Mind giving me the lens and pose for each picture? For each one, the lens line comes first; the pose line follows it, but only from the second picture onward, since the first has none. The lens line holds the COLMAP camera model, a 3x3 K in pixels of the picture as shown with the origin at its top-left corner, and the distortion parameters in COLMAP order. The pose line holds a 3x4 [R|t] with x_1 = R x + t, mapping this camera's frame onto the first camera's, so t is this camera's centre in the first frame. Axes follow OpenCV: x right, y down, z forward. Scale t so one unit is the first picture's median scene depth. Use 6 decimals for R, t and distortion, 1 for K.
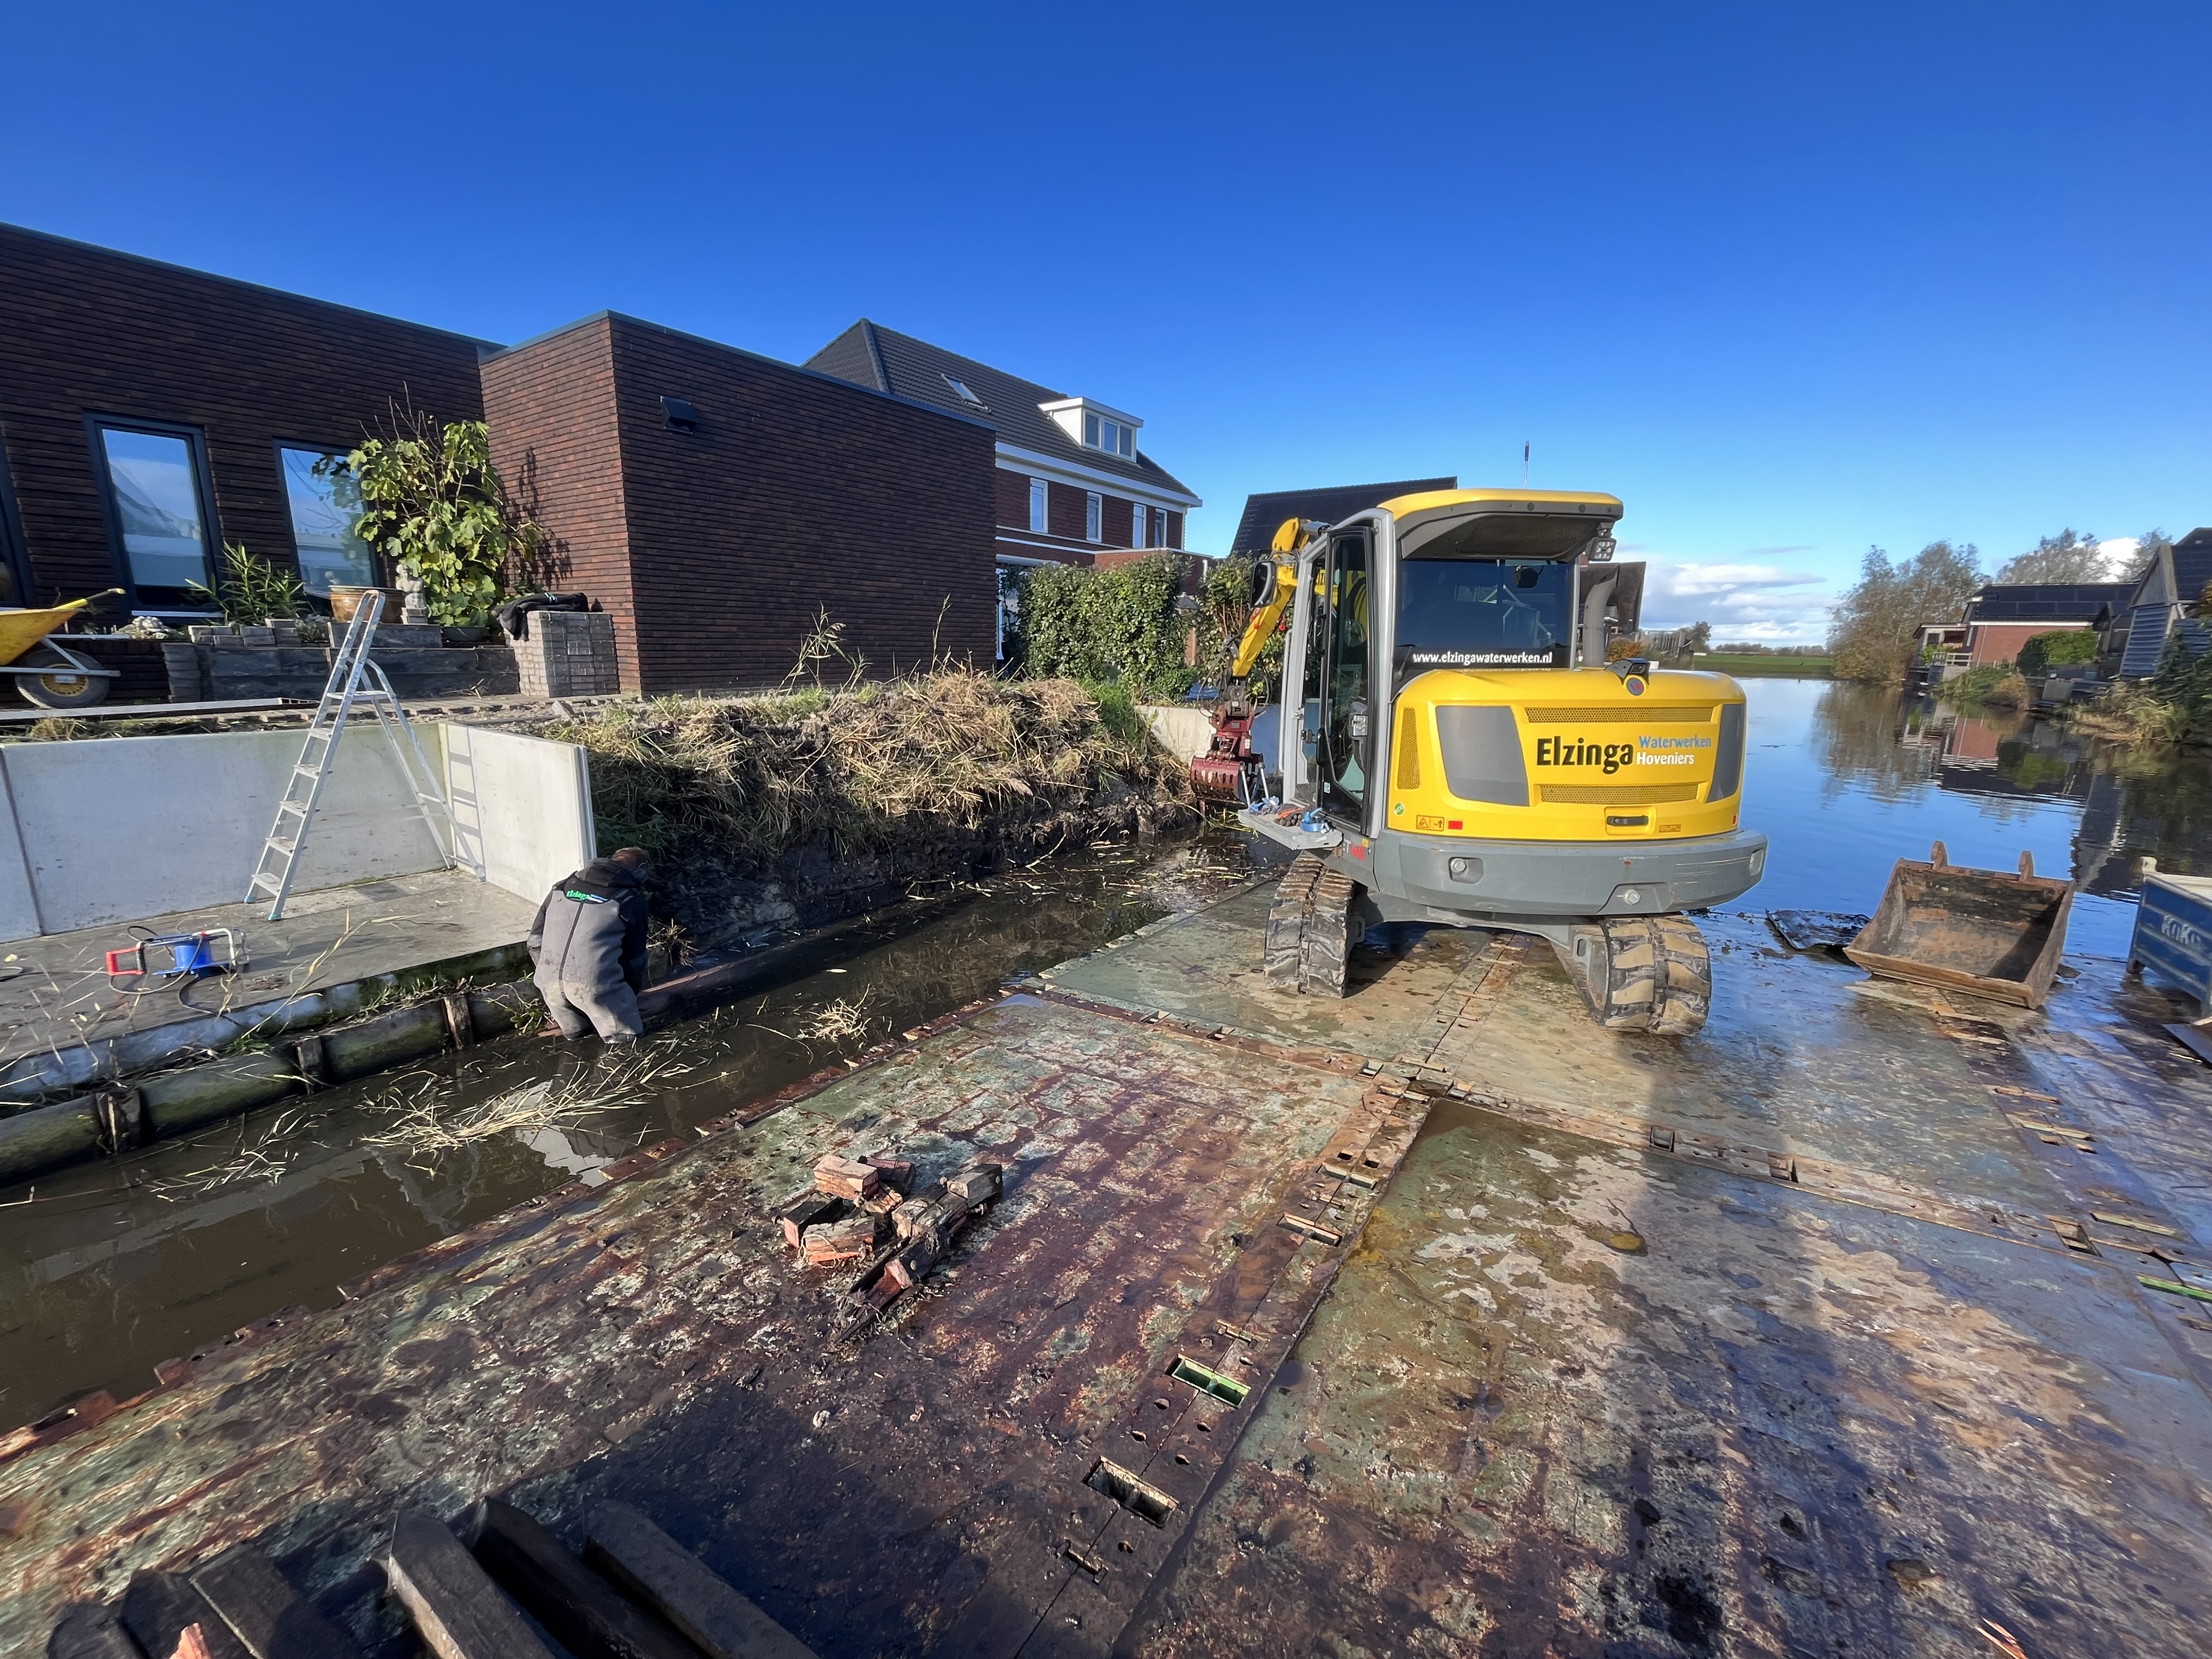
lens RADIAL K [[894.7, 0, 1101.6], [0, 894.7, 836.0], [0, 0, 1]] dist [-0.001827, -0.001470]
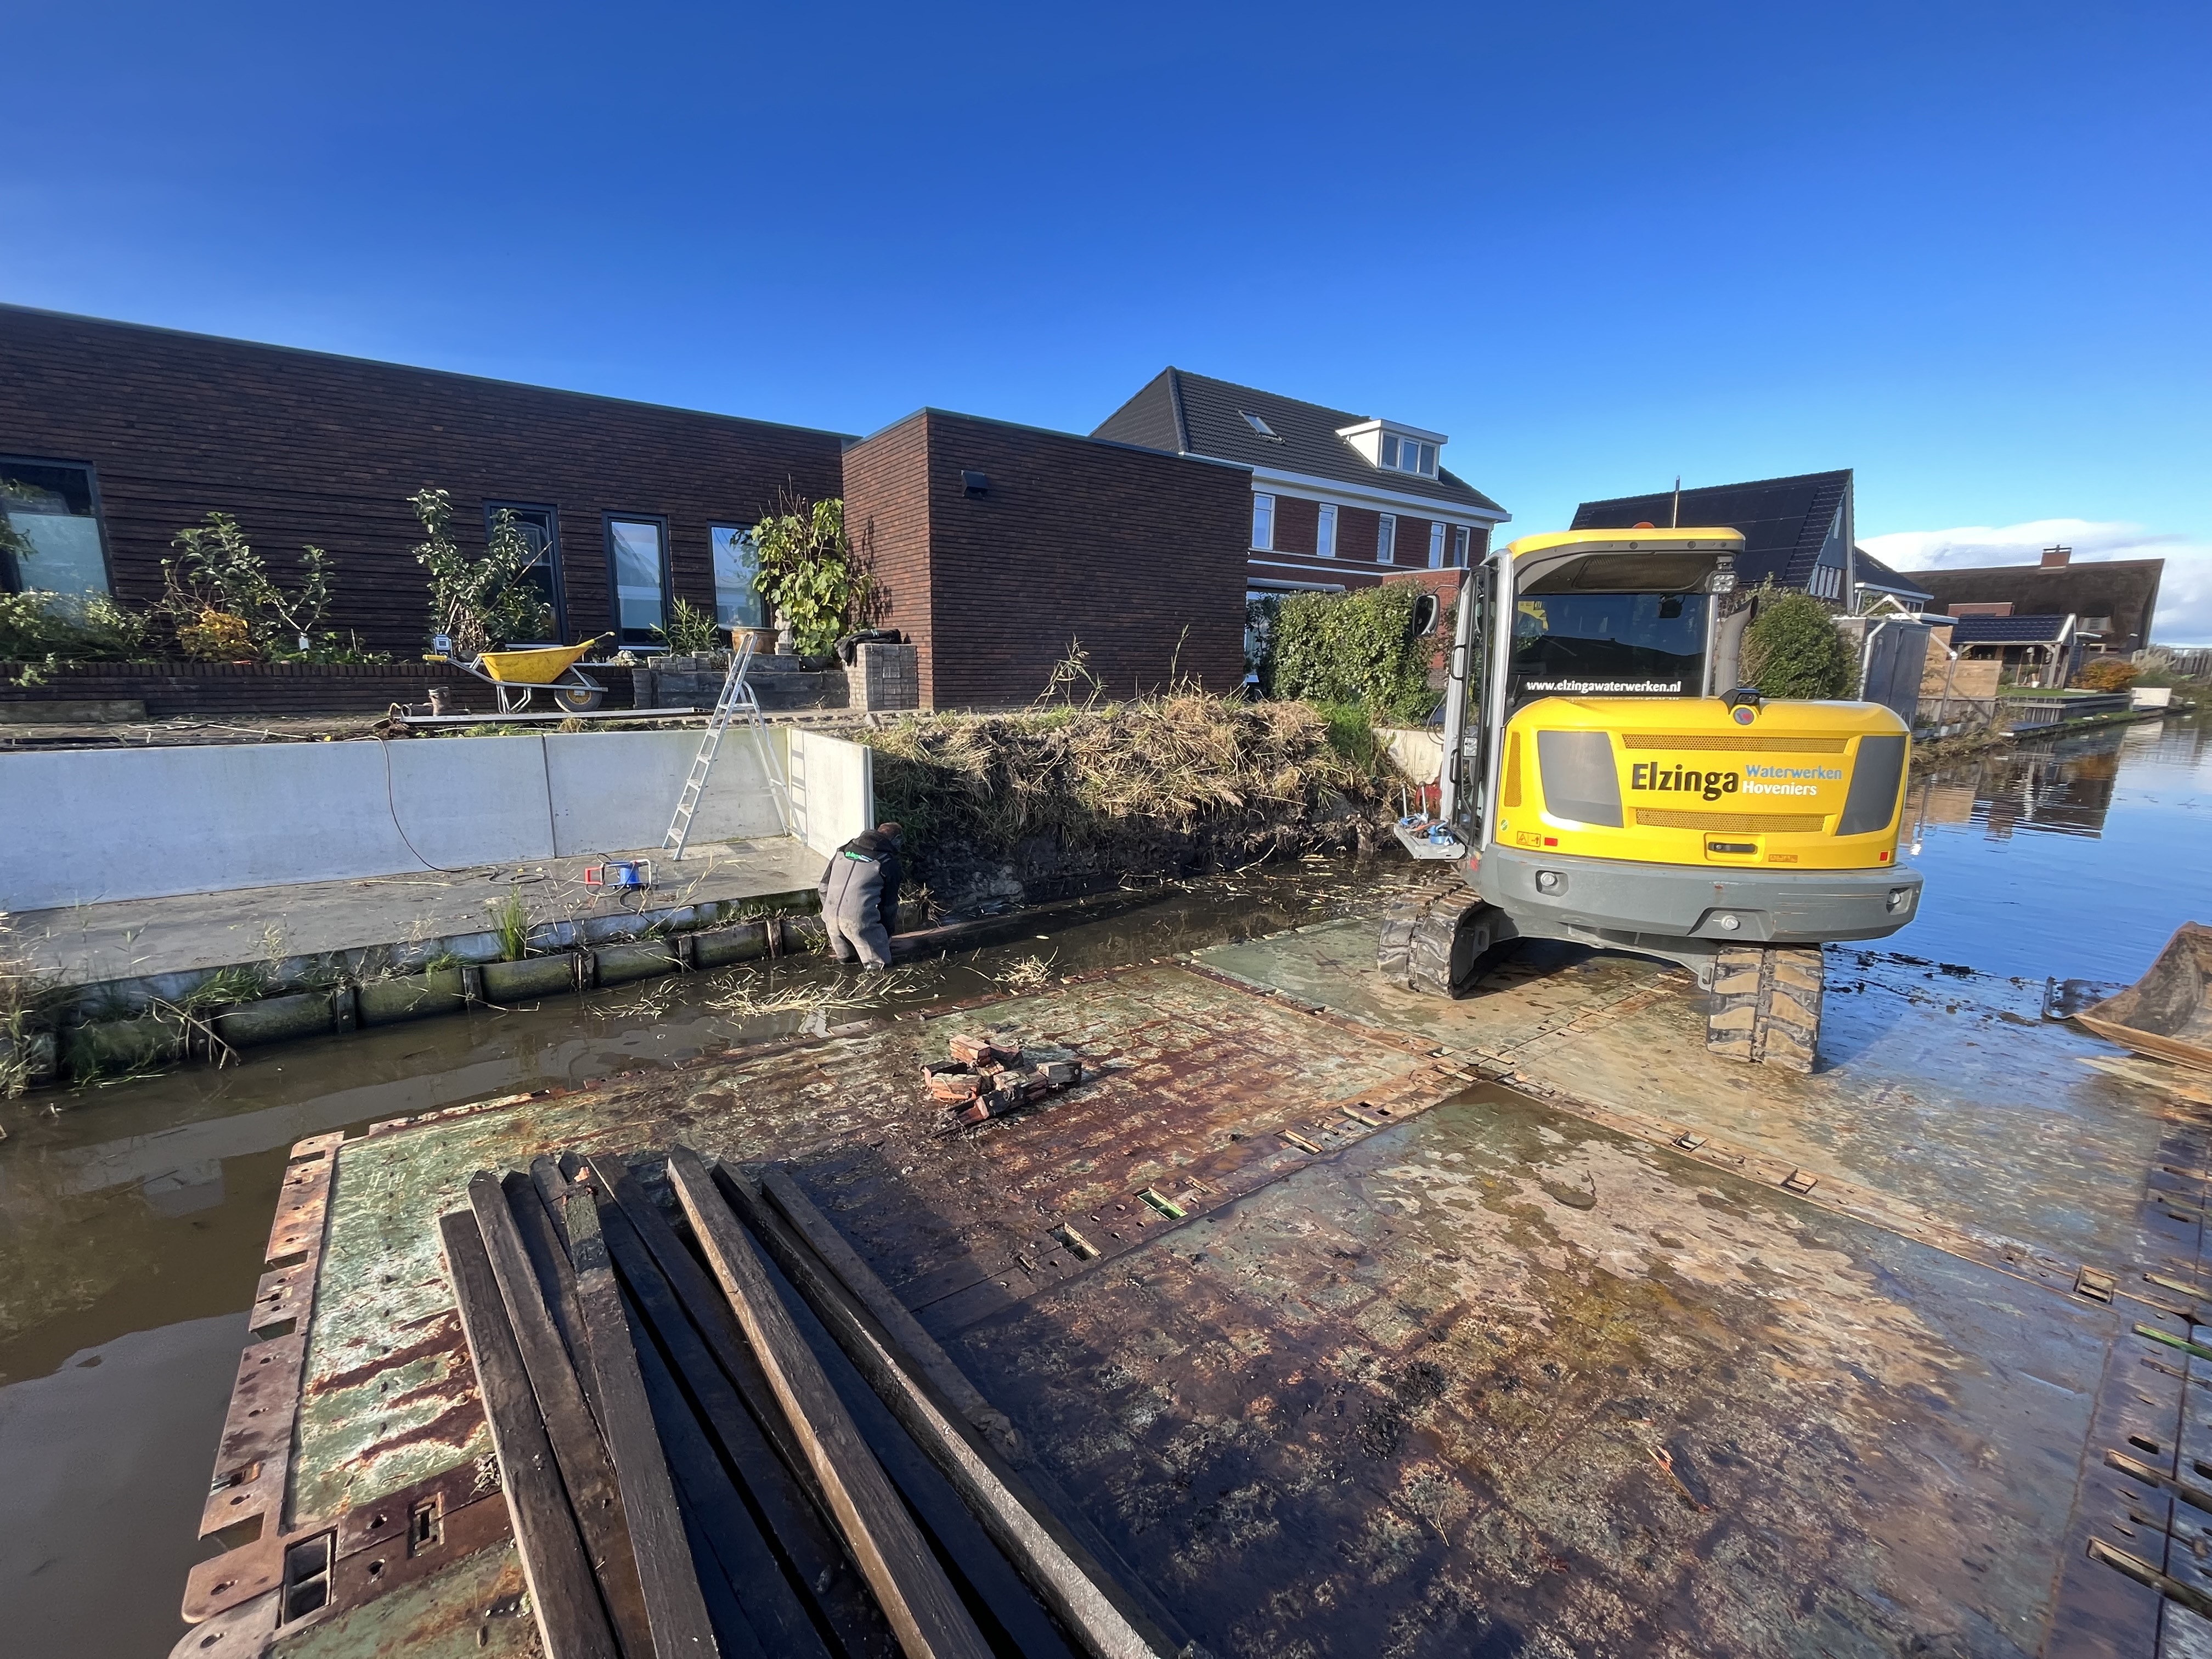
lens RADIAL K [[894.7, 0, 1101.6], [0, 894.7, 836.0], [0, 0, 1]] dist [-0.001827, -0.001470]
pose [[0.945127, 0.060891, -0.320977, 0.186135], [-0.068108, 0.997614, -0.011294, 0.024151], [0.319524, 0.032536, 0.947019, -0.154423]]
